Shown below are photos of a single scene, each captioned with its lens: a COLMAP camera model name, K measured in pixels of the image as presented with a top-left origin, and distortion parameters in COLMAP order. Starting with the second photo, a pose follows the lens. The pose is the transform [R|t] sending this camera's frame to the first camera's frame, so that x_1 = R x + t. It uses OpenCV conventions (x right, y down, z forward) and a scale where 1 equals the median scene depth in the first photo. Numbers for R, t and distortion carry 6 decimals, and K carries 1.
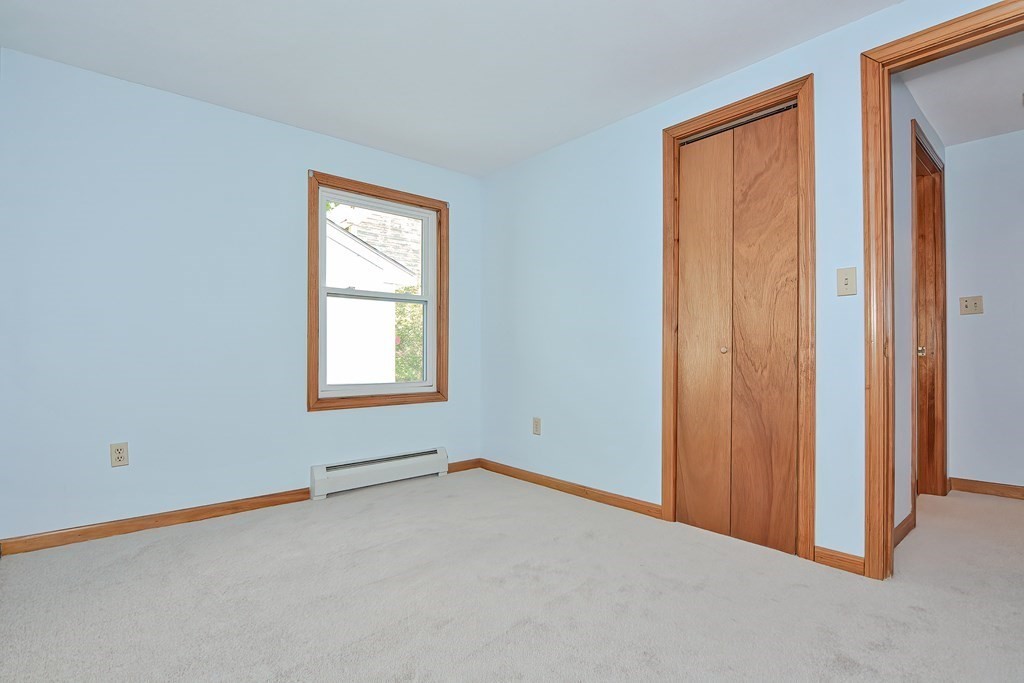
lens RADIAL K [[503.1, 0, 507.7], [0, 503.1, 339.8], [0, 0, 1]] dist [0.001074, -0.014479]
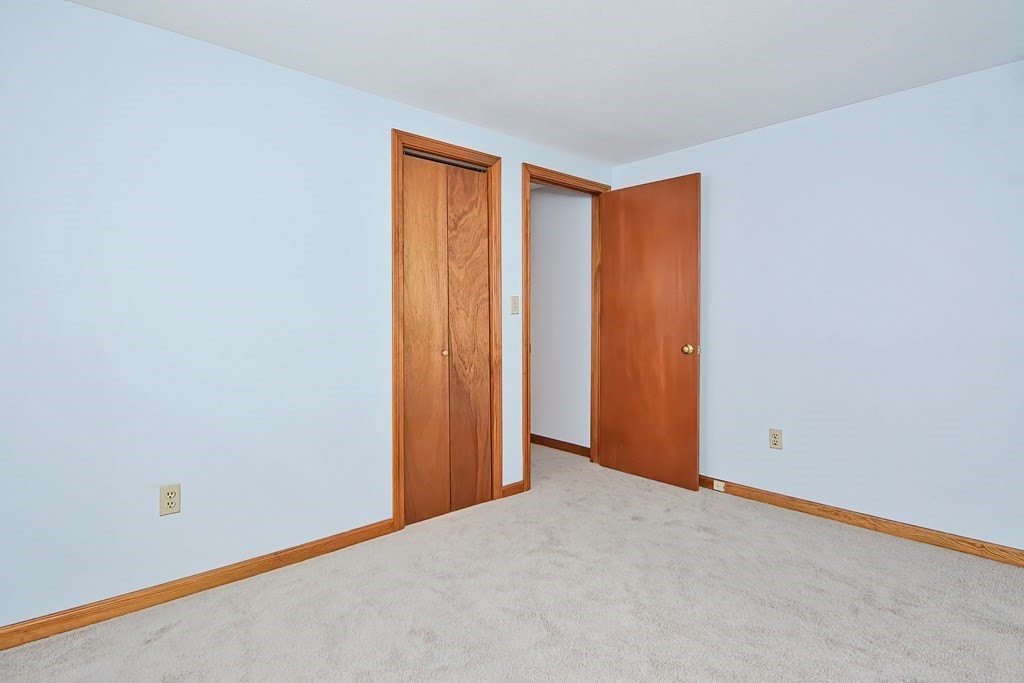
lens RADIAL K [[511.9, 0, 493.7], [0, 511.9, 340.9], [0, 0, 1]] dist [0.012348, -0.019526]
pose [[-0.005980, -0.001158, 0.999981, -0.783857], [0.012108, 0.999926, 0.001231, -0.007509], [-0.999909, 0.012115, -0.005966, 0.942655]]
